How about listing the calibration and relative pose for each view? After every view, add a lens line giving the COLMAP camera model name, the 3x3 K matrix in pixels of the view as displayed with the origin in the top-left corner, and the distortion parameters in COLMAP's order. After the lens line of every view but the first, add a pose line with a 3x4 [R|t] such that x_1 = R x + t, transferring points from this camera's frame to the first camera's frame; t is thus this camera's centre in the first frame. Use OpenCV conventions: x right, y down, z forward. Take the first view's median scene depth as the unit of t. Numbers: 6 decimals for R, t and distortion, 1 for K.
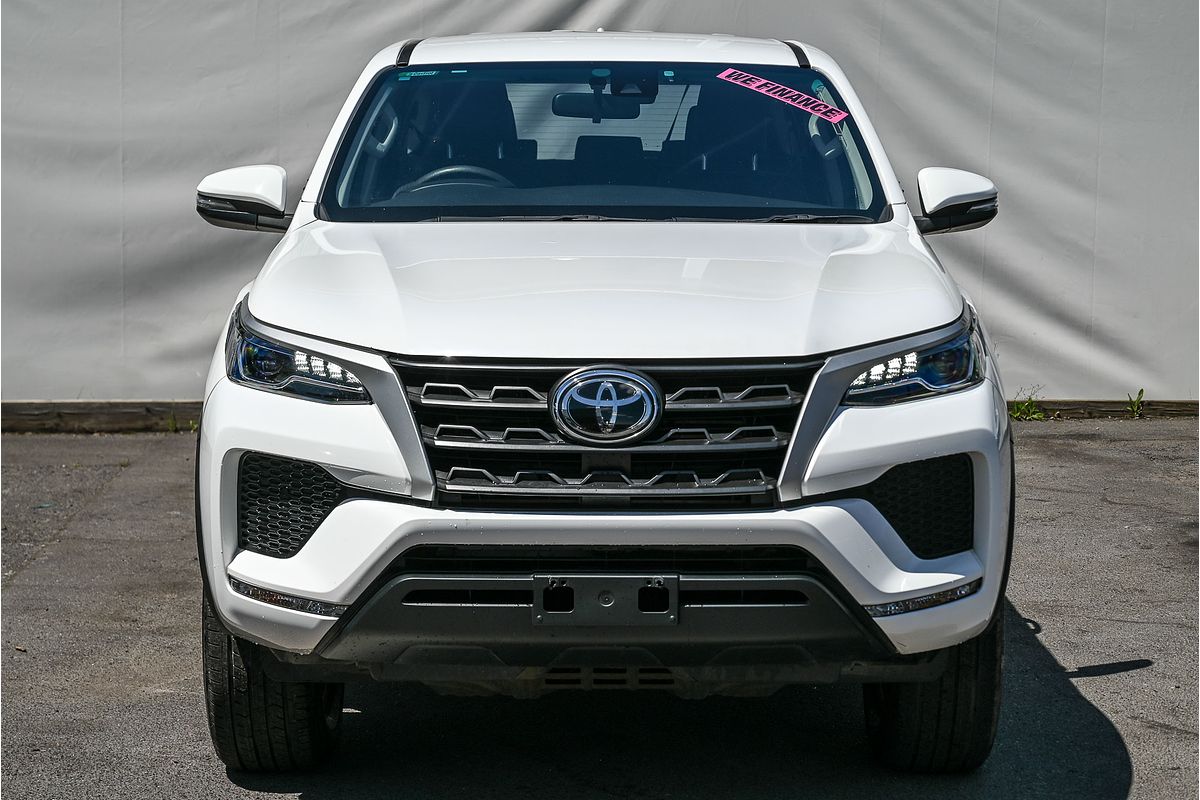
lens RADIAL K [[2316.4, 0, 602.1], [0, 2316.4, 393.7], [0, 0, 1]] dist [0.083662, 0.000000]
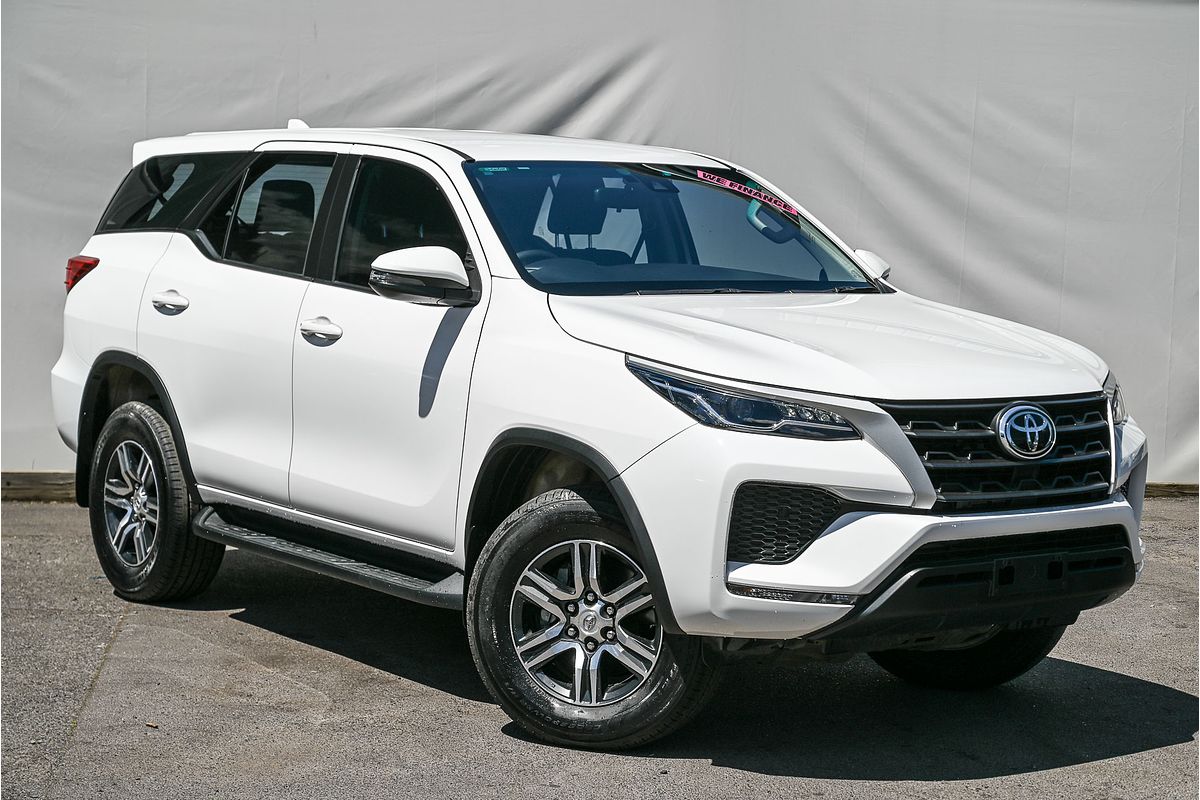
lens RADIAL K [[2316.4, 0, 606.2], [0, 2316.4, 395.4], [0, 0, 1]] dist [0.083662, 0.000000]
pose [[0.821359, -0.032662, 0.569475, -0.974925], [0.045759, 0.998915, -0.008707, -0.015397], [-0.568572, 0.033210, 0.821963, 0.015774]]
